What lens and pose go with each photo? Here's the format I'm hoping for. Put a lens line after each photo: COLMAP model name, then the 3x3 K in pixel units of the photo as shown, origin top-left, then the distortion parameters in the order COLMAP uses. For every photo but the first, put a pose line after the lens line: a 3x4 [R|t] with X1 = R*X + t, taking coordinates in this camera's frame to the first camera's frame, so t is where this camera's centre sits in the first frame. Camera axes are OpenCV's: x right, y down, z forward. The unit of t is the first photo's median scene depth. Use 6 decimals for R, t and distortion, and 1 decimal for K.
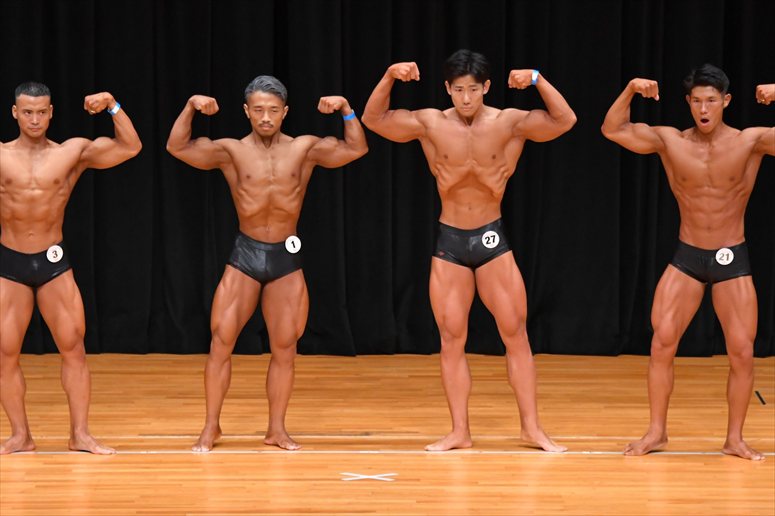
lens RADIAL K [[5326.3, 0, 380.5], [0, 5326.3, 262.0], [0, 0, 1]] dist [2.190763, 0.000000]
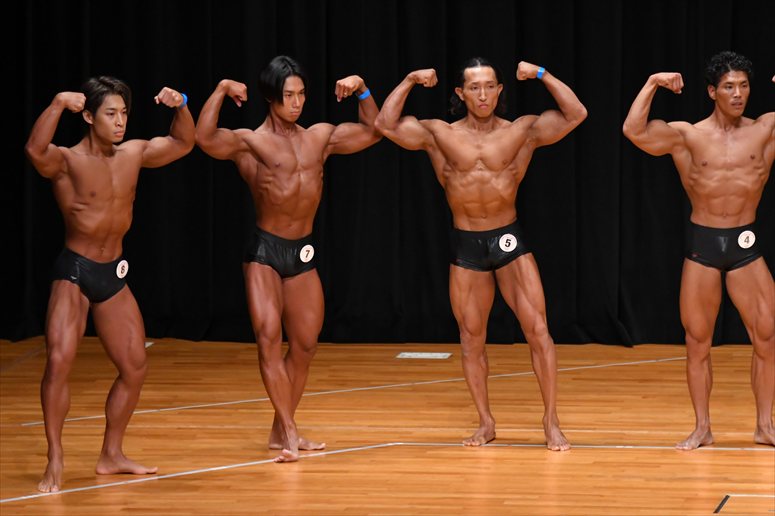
lens RADIAL K [[5795.1, 0, 386.4], [0, 5795.1, 253.1], [0, 0, 1]] dist [2.492954, 0.000000]
pose [[0.956116, -0.001970, -0.292982, 0.271204], [0.002260, 0.999997, 0.000649, -0.000745], [0.292979, -0.001282, 0.956118, -0.036933]]
